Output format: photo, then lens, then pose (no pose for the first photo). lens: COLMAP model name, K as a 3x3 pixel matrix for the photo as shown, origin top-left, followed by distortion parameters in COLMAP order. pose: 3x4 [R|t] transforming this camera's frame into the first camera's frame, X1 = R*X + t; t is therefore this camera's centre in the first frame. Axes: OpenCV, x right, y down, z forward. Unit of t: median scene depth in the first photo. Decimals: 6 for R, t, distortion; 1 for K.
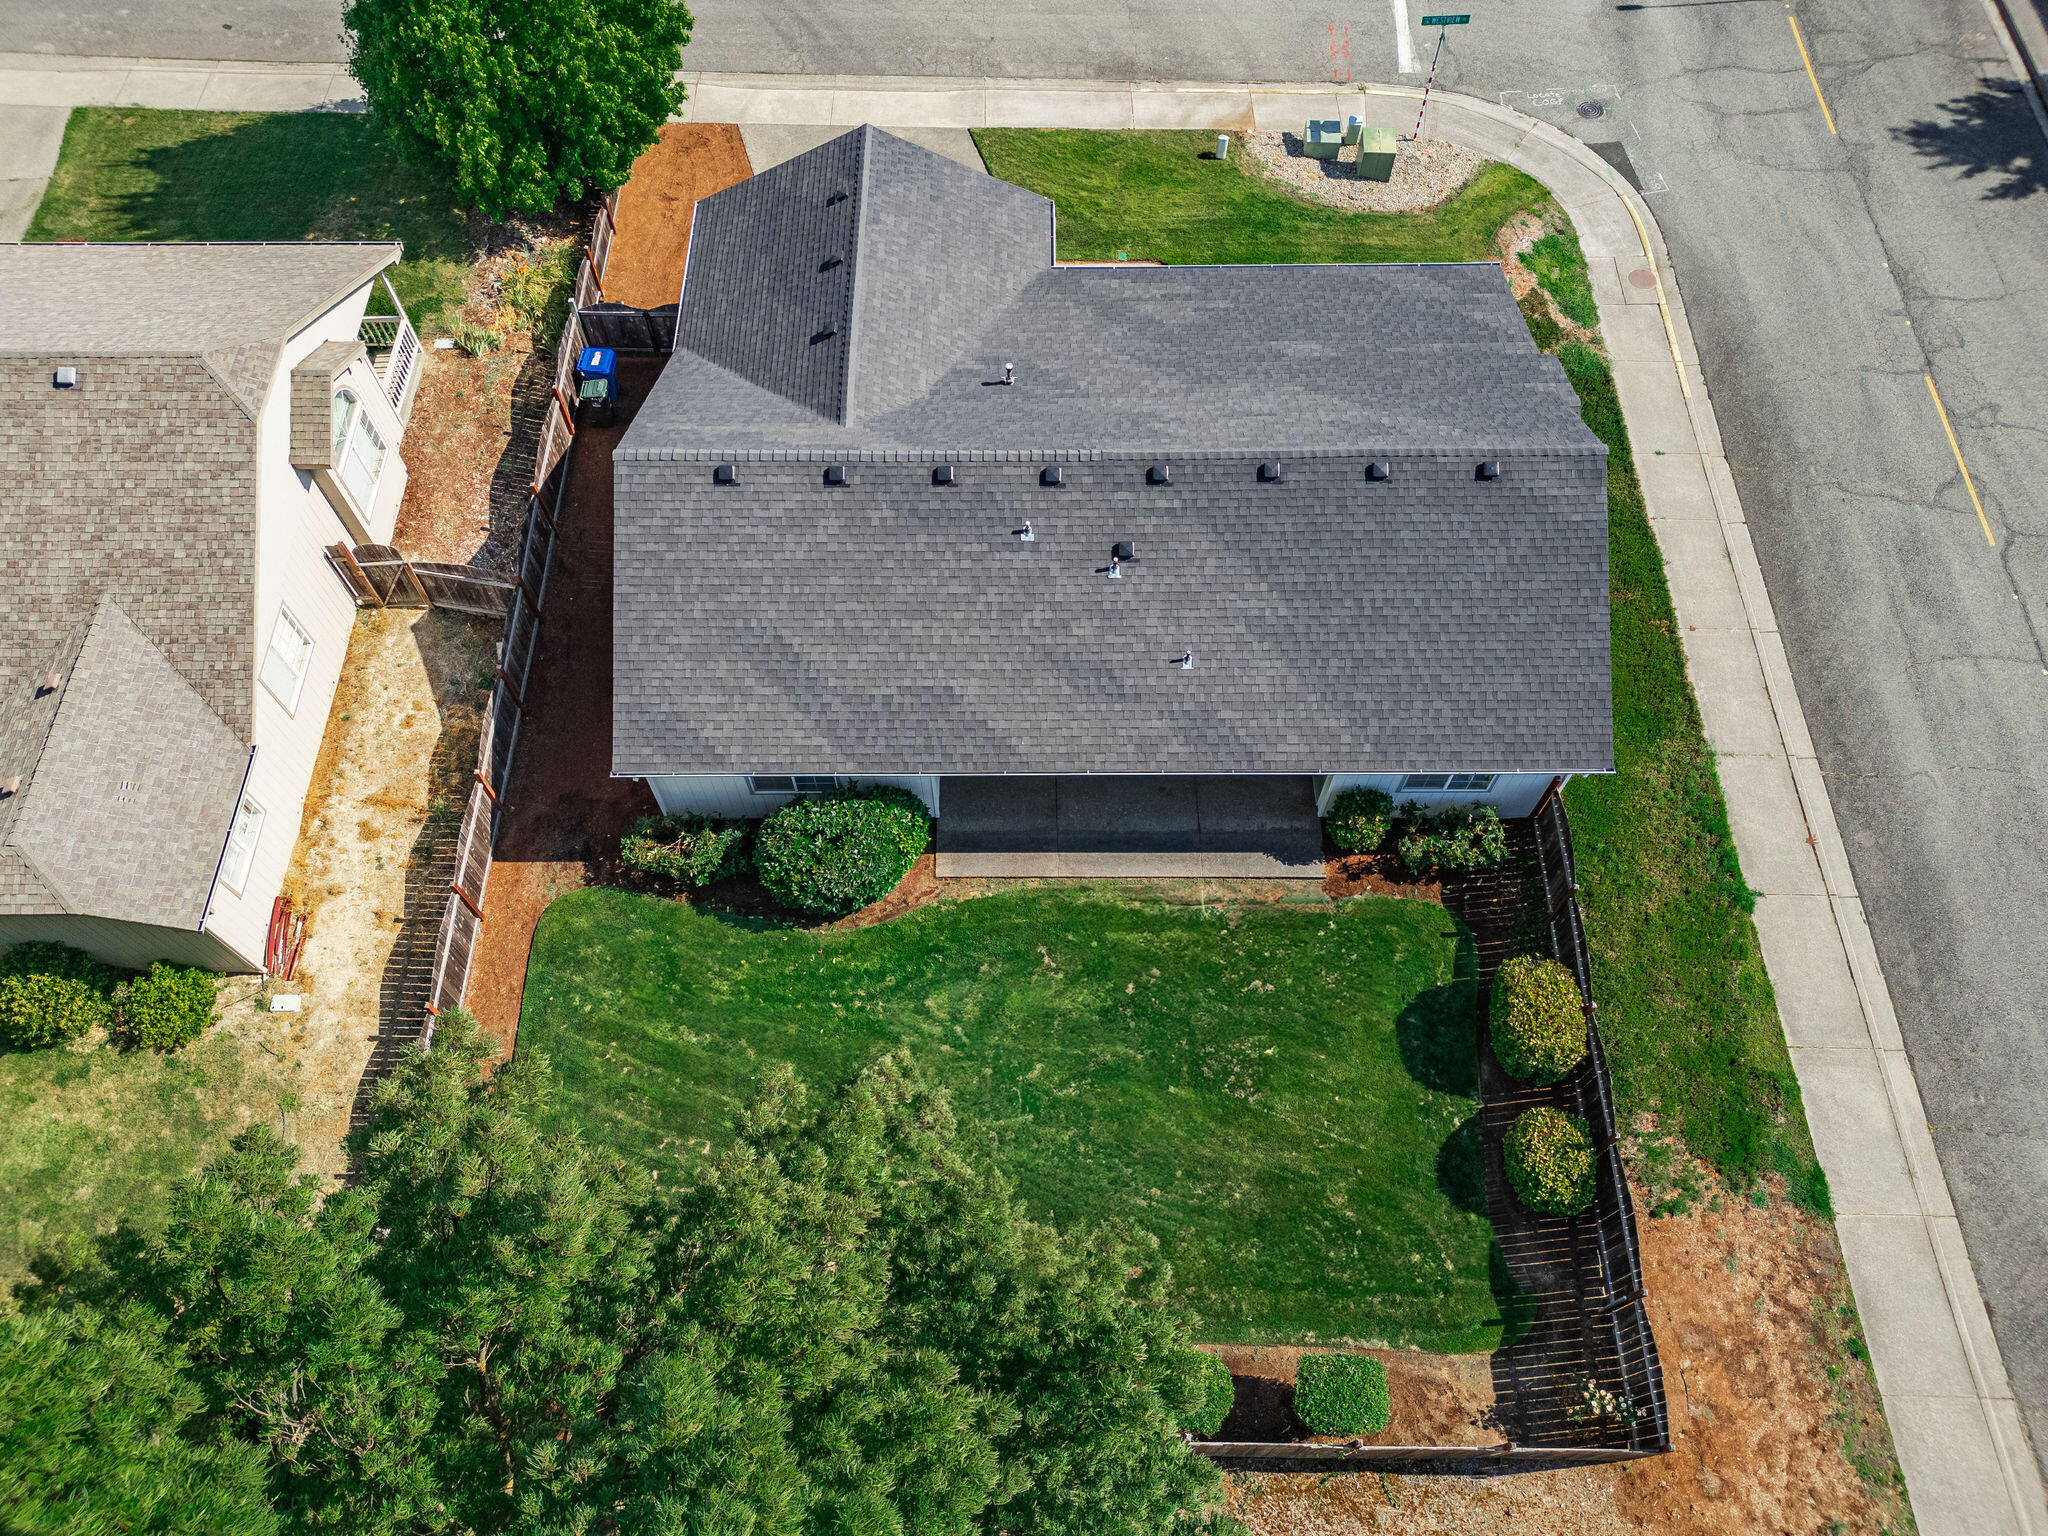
lens RADIAL K [[1435.5, 0, 1015.3], [0, 1435.5, 768.2], [0, 0, 1]] dist [0.054696, -0.052073]
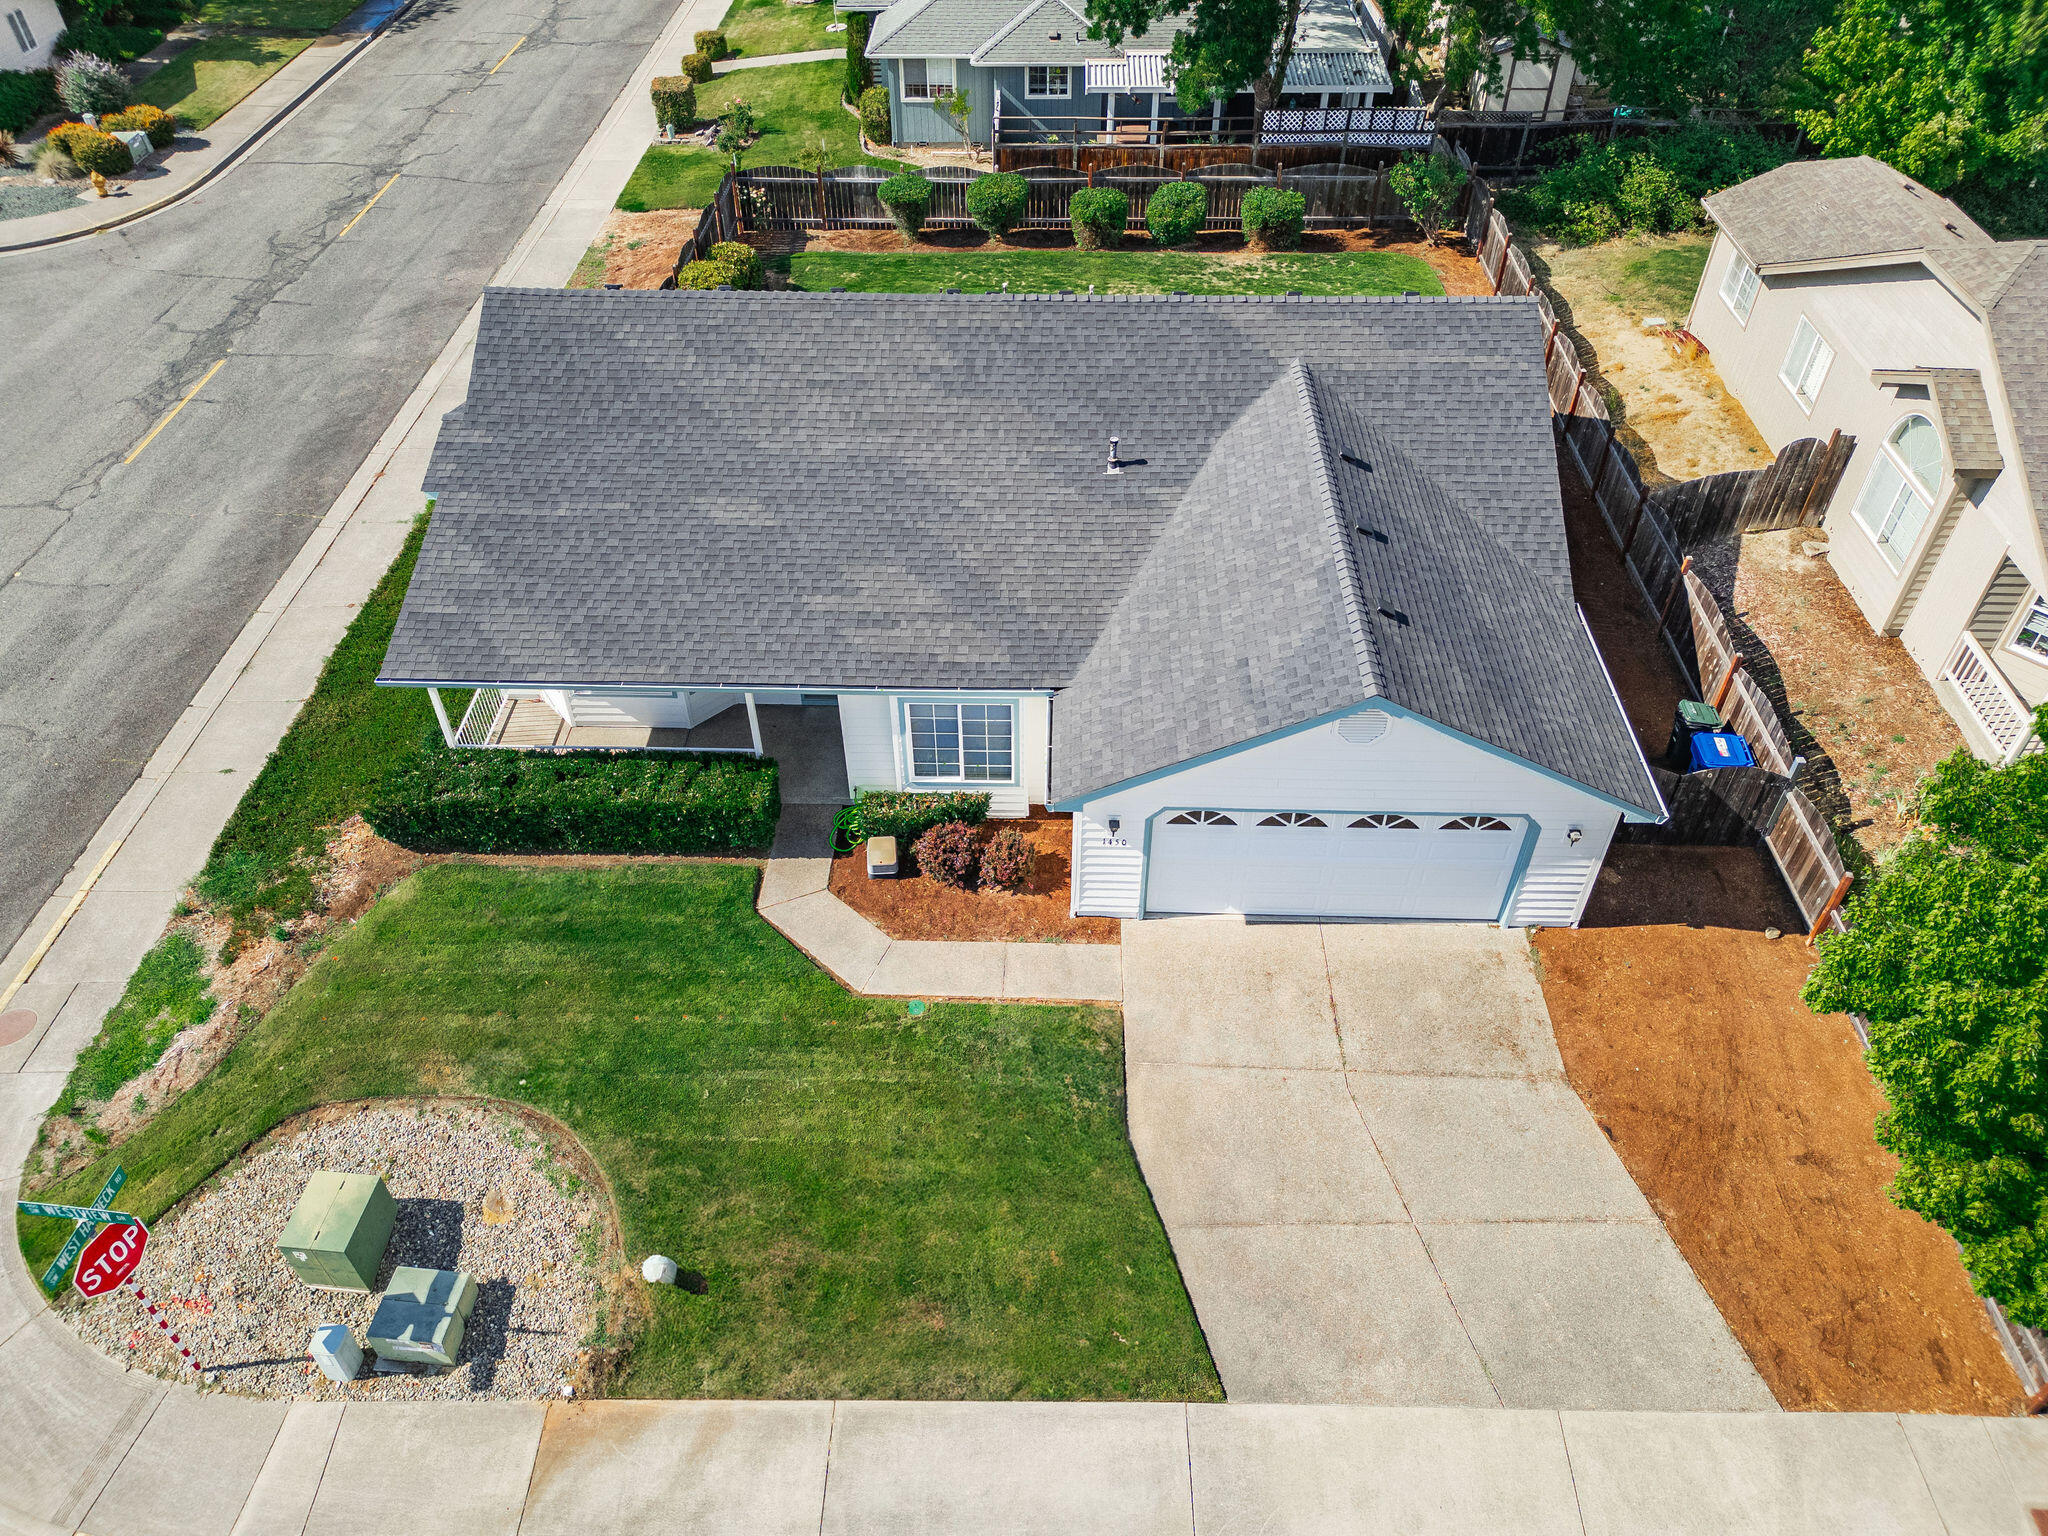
lens RADIAL K [[1435.5, 0, 1021.3], [0, 1435.5, 761.3], [0, 0, 1]] dist [0.054696, -0.052073]
pose [[-0.999580, -0.011312, 0.026690, 0.025213], [0.028610, -0.236699, 0.971162, -1.134785], [-0.004668, 0.971517, 0.236923, 1.006379]]
